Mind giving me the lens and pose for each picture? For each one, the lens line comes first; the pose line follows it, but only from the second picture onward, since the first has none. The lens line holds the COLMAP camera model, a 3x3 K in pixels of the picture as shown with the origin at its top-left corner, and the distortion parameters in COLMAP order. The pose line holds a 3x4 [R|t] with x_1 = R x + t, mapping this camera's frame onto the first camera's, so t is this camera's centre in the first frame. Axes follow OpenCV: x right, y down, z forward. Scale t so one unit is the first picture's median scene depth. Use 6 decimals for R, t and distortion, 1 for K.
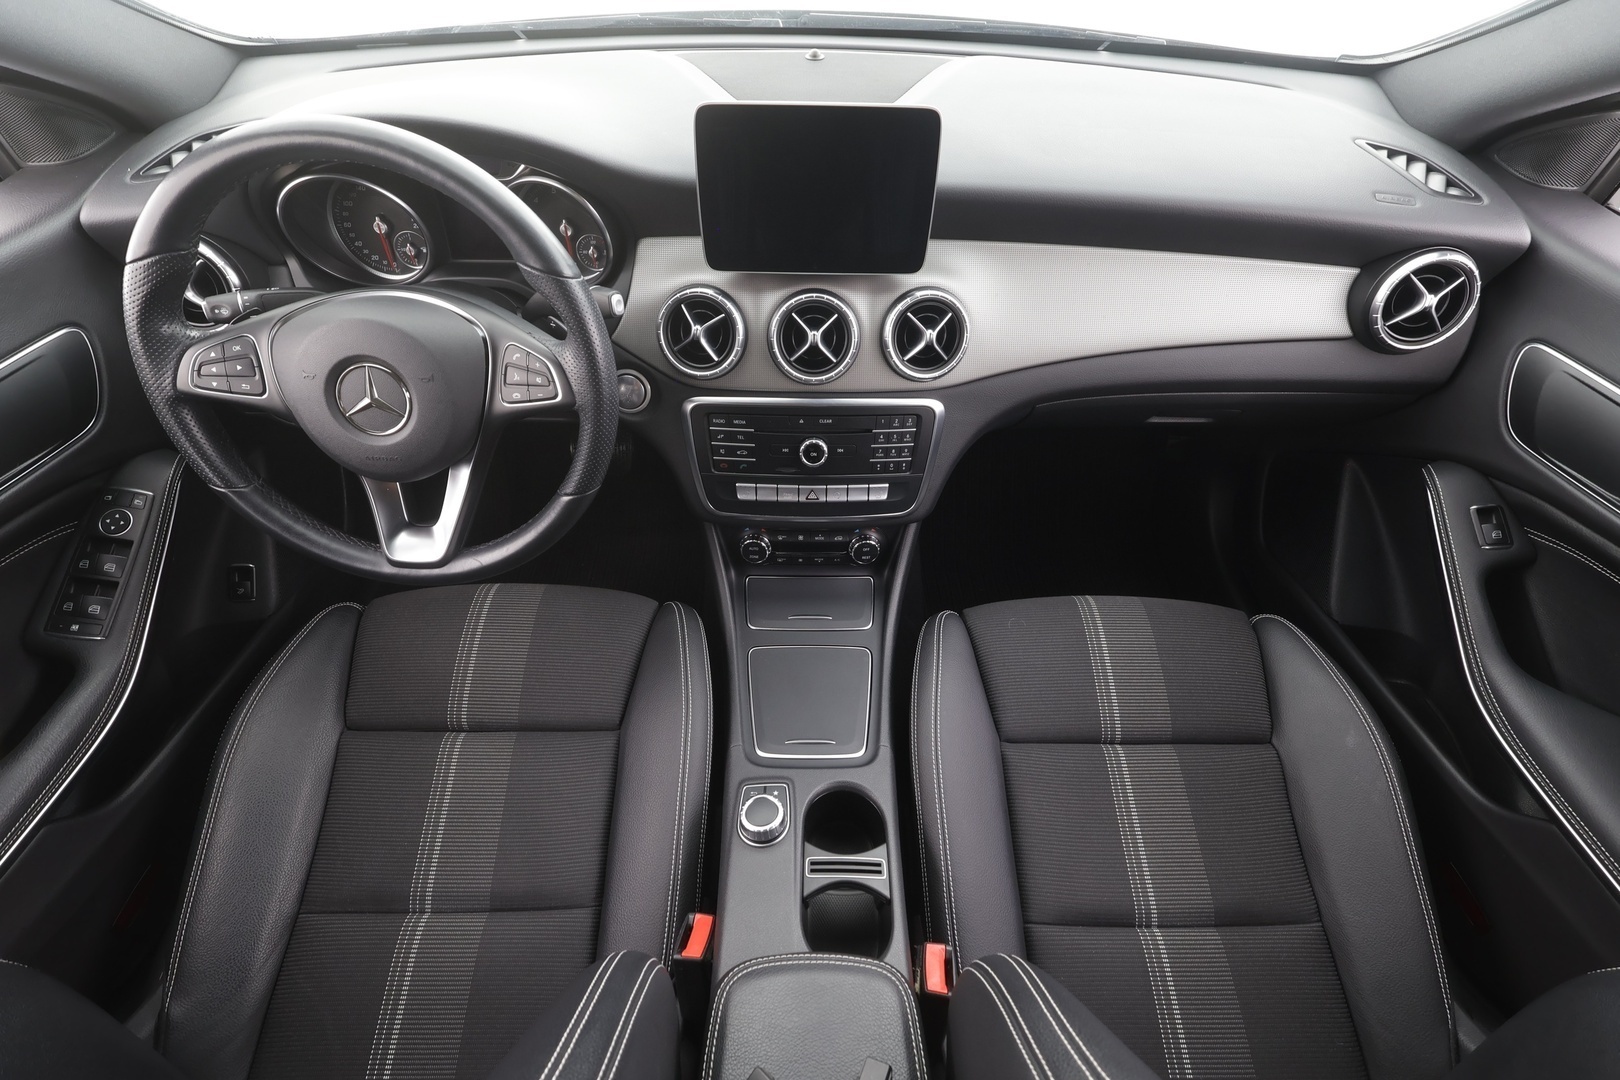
lens RADIAL K [[762.2, 0, 805.5], [0, 762.2, 549.8], [0, 0, 1]] dist [-0.002013, 0.003159]
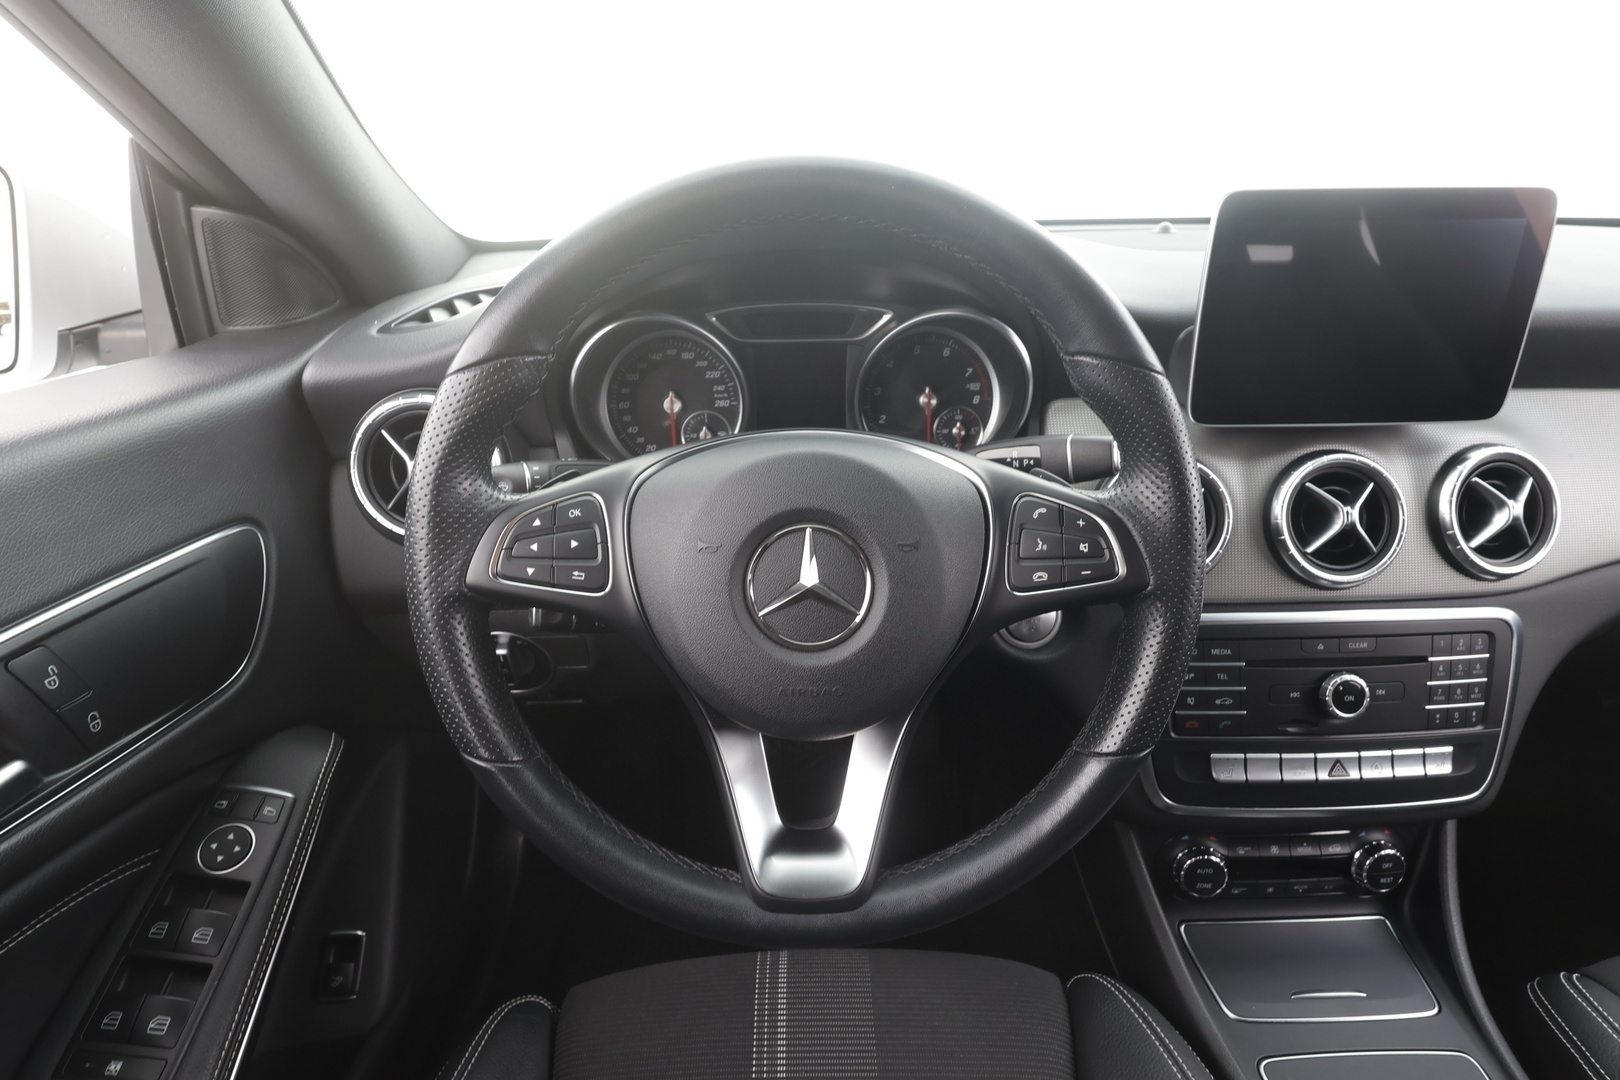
lens RADIAL K [[862.5, 0, 803.2], [0, 862.5, 539.5], [0, 0, 1]] dist [0.001695, -0.001987]
pose [[0.999409, -0.033031, 0.009488, -0.440314], [0.034078, 0.916764, -0.397974, 0.021484], [0.004447, 0.398062, 0.917348, 0.299703]]
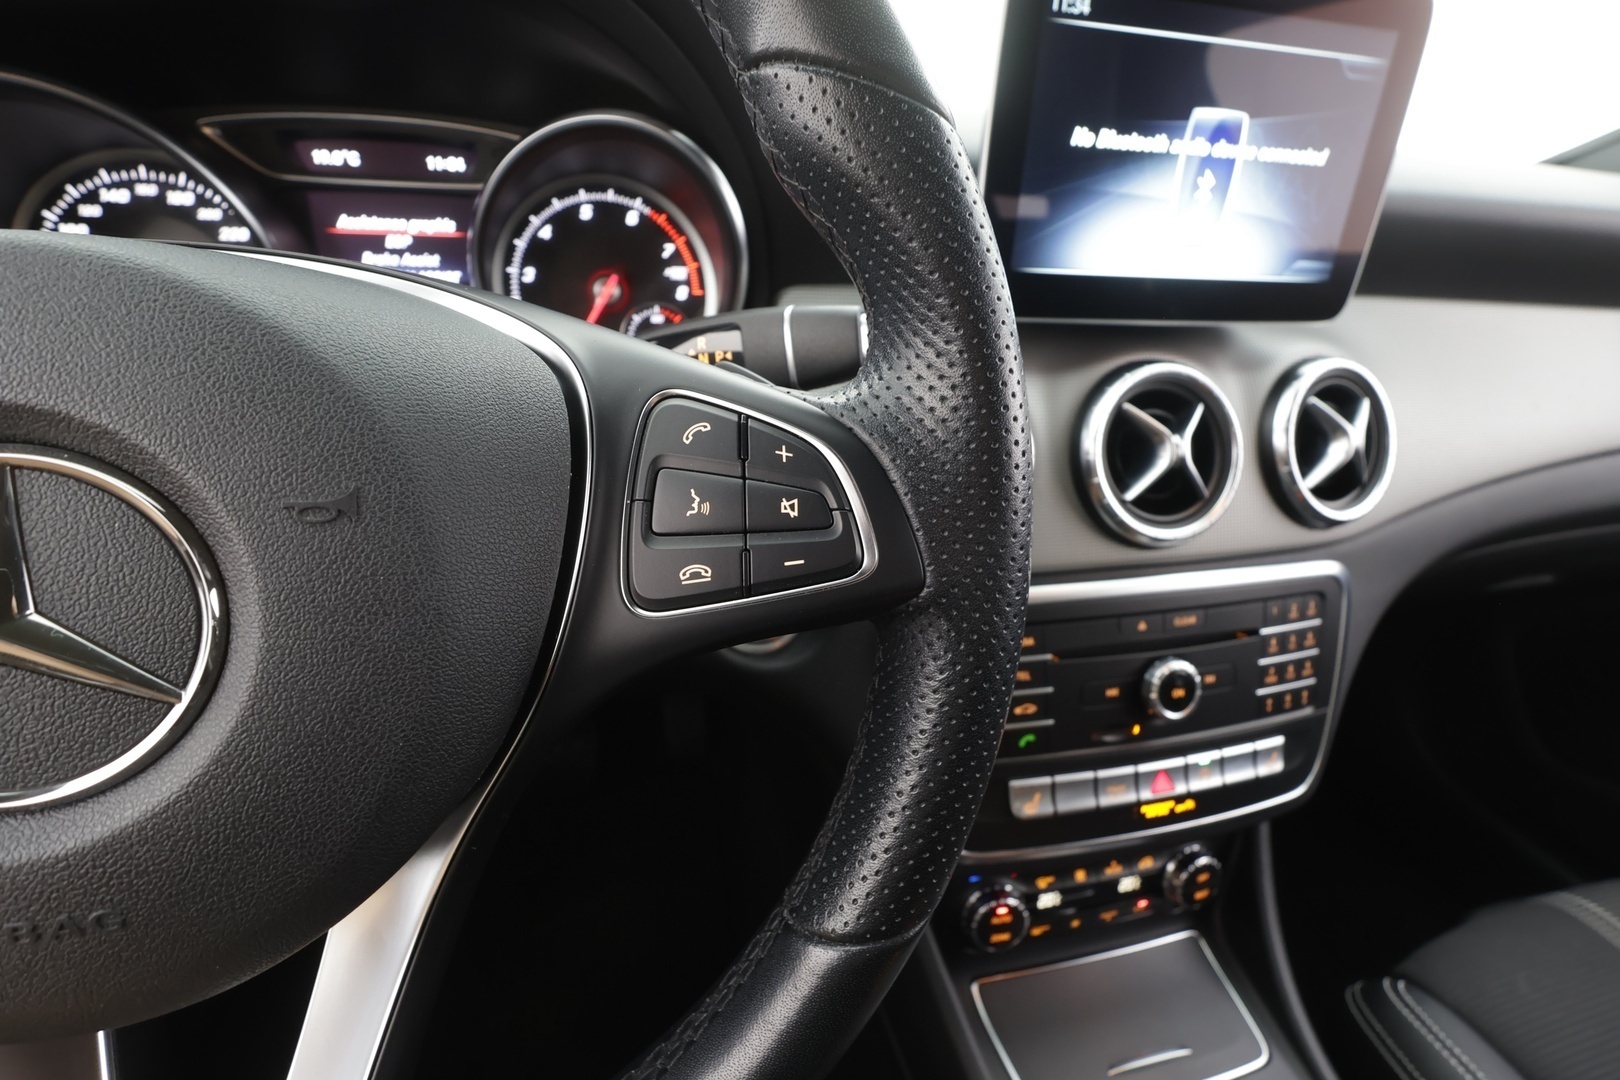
lens RADIAL K [[762.2, 0, 811.9], [0, 762.2, 530.3], [0, 0, 1]] dist [-0.002013, 0.003159]
pose [[0.968176, -0.073197, 0.239329, -0.312837], [0.153630, 0.928722, -0.337450, -0.095334], [-0.197570, 0.363479, 0.910412, 0.584584]]
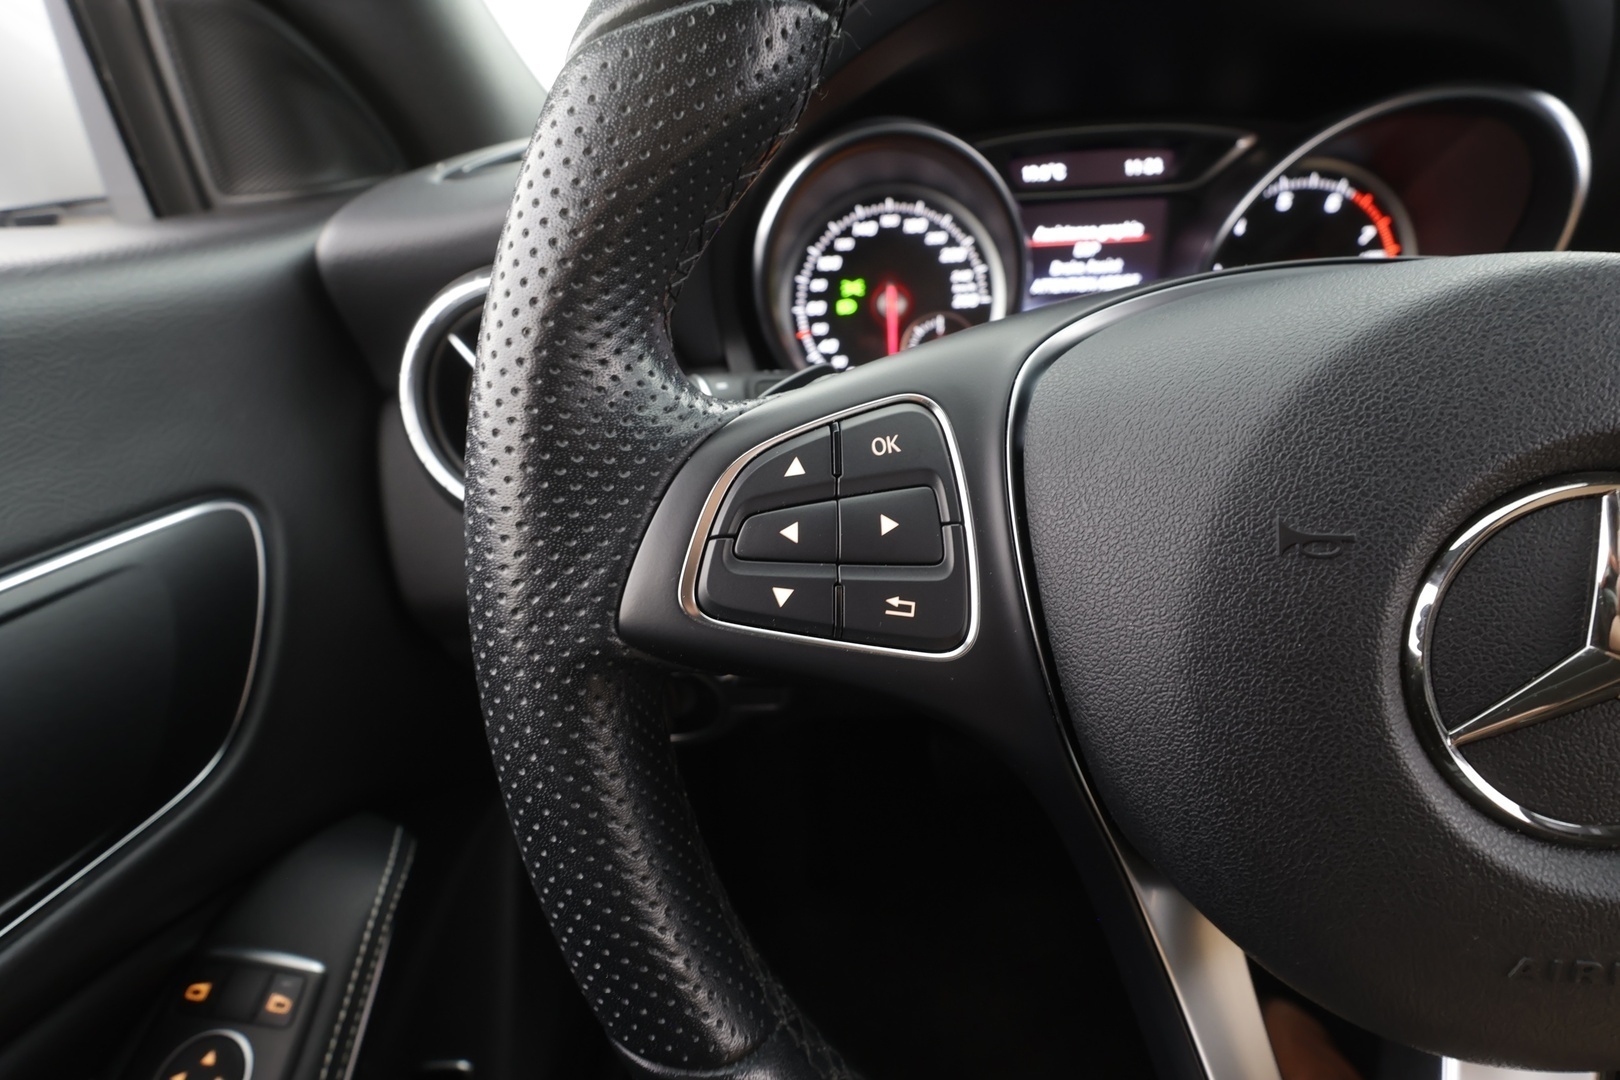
lens RADIAL K [[762.2, 0, 800.6], [0, 762.2, 540.8], [0, 0, 1]] dist [-0.002013, 0.003159]
pose [[0.996985, -0.049435, -0.059808, -0.584741], [0.024568, 0.932238, -0.361010, -0.119154], [0.073602, 0.358452, 0.930642, 0.605047]]
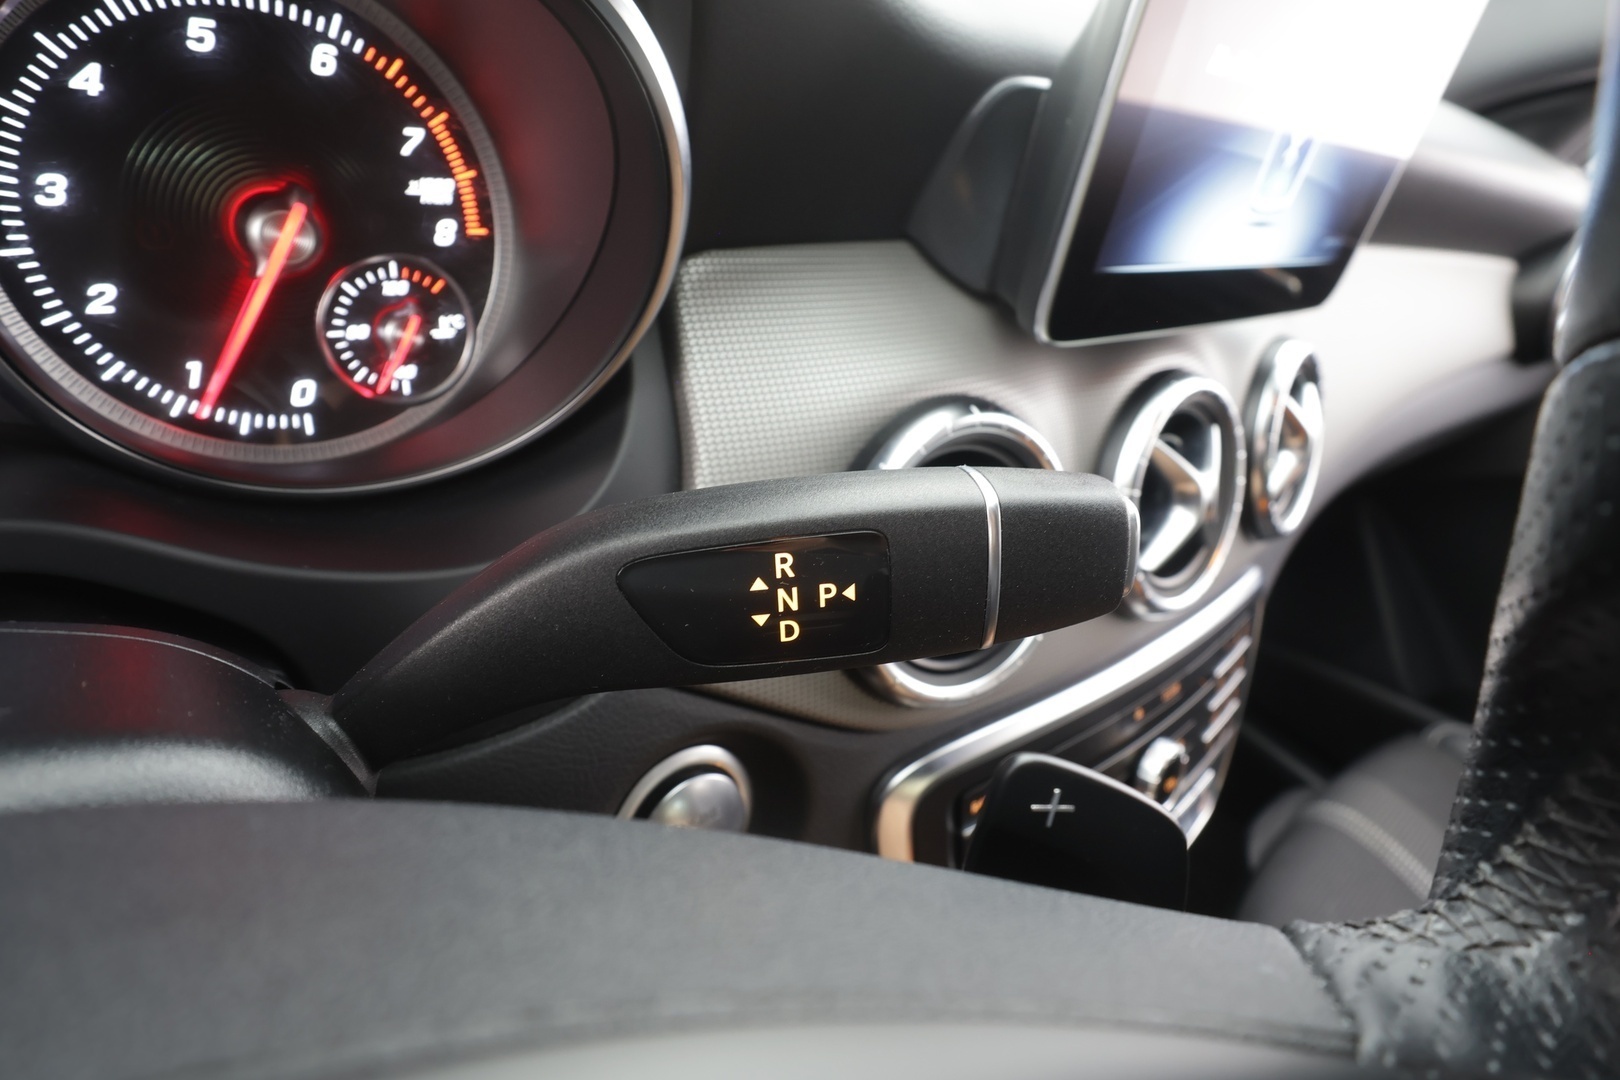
lens RADIAL K [[862.5, 0, 813.2], [0, 862.5, 539.5], [0, 0, 1]] dist [0.001695, -0.001987]
pose [[0.744595, -0.231883, 0.625946, -0.370786], [0.312277, 0.949789, -0.019618, -0.285235], [-0.589967, 0.210075, 0.779620, 0.736422]]
